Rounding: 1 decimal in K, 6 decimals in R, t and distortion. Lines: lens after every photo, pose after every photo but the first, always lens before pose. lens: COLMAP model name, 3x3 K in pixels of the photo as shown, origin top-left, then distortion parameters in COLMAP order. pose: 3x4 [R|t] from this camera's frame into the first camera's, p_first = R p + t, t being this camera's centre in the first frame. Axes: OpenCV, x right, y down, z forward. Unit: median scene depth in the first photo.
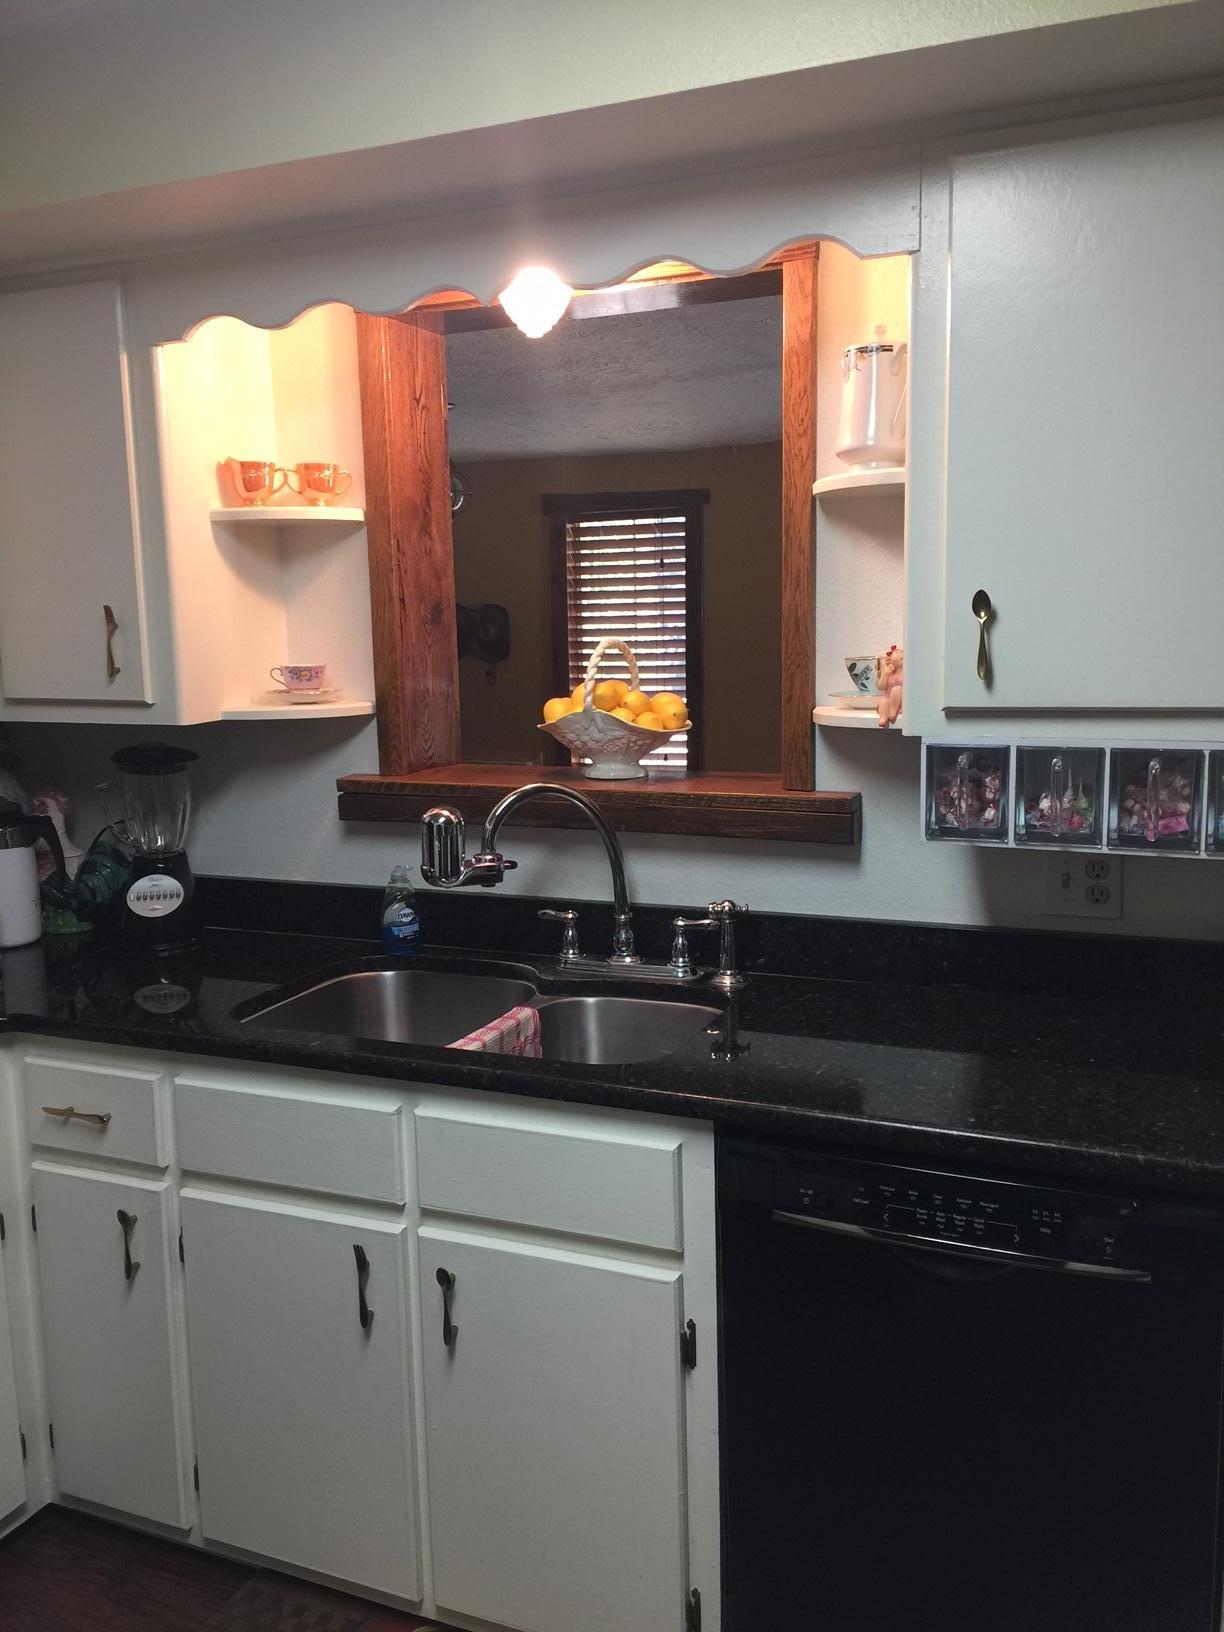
lens RADIAL K [[1389.9, 0, 612.0], [0, 1389.9, 816.0], [0, 0, 1]] dist [-0.000398, -0.000378]
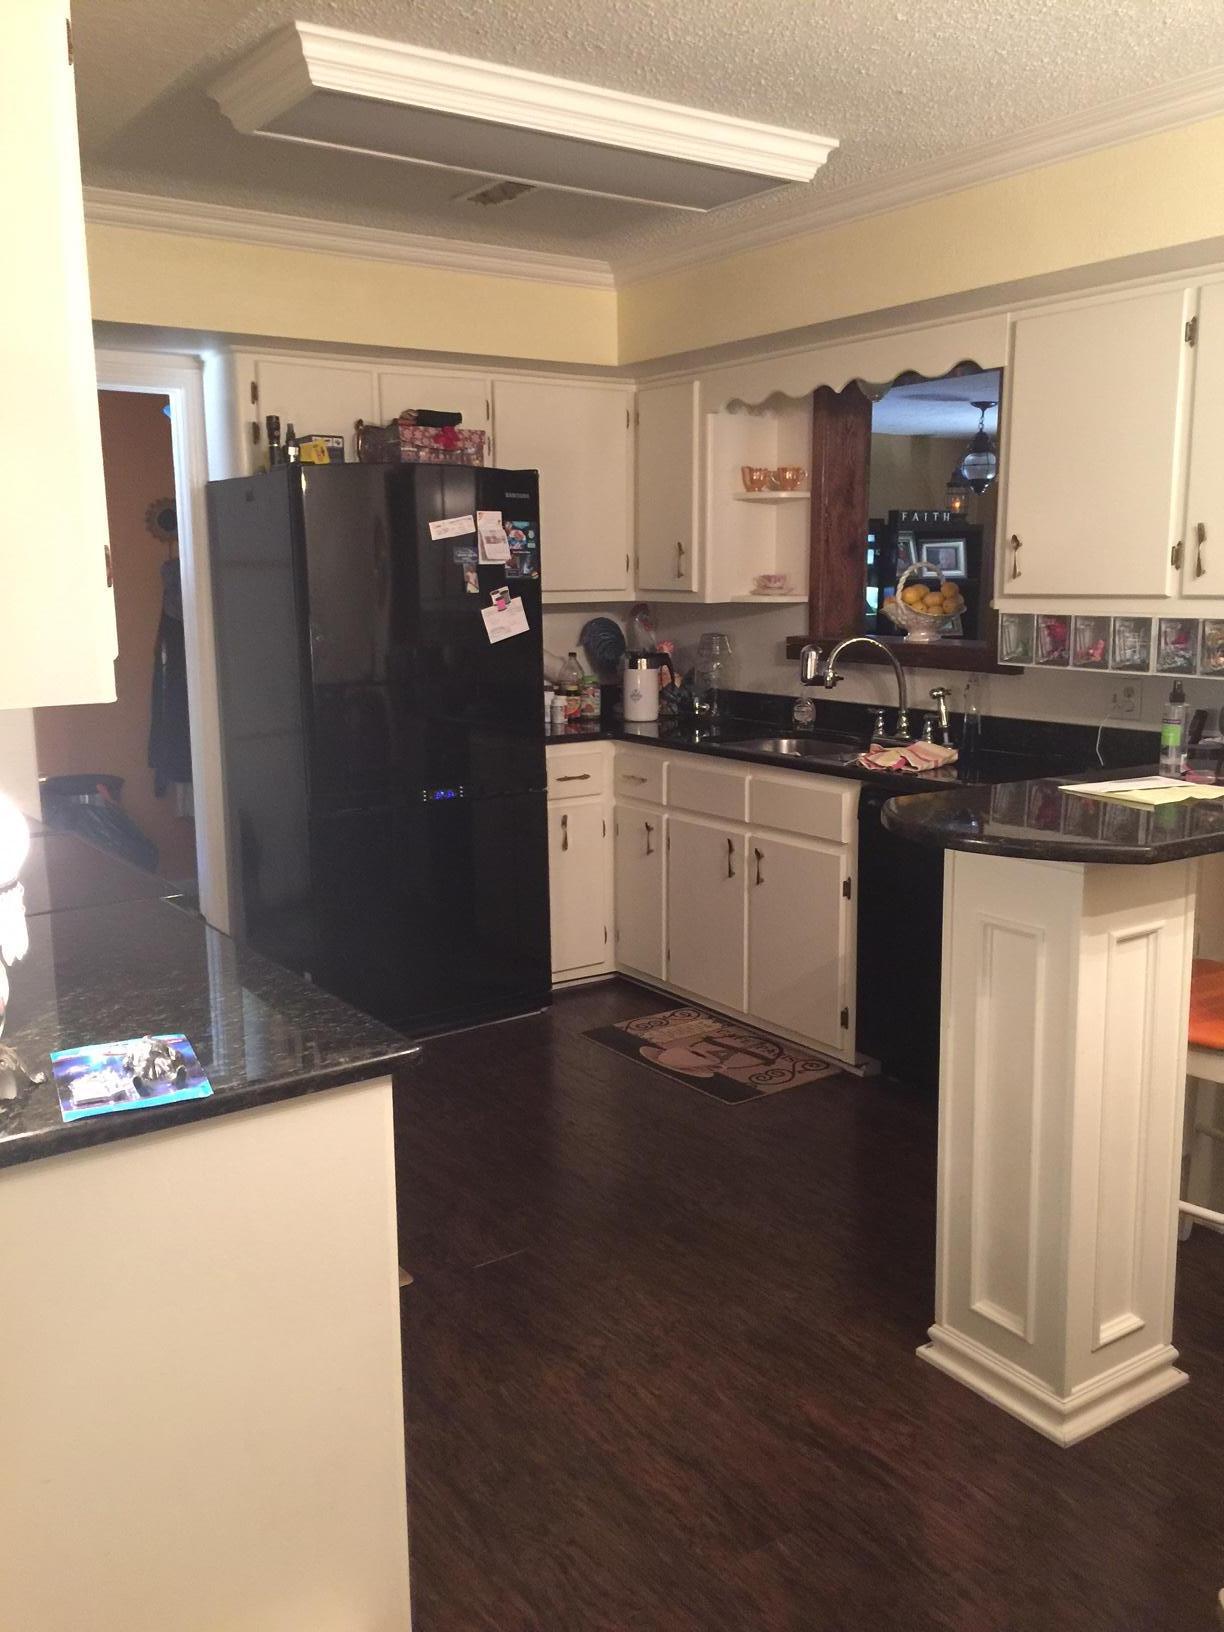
lens RADIAL K [[1389.9, 0, 612.0], [0, 1389.9, 816.0], [0, 0, 1]] dist [-0.000398, -0.000378]
pose [[0.848967, 0.110394, -0.516787, 0.648706], [-0.083956, 0.993692, 0.074348, 0.103771], [0.521734, -0.019732, 0.852880, -0.794220]]
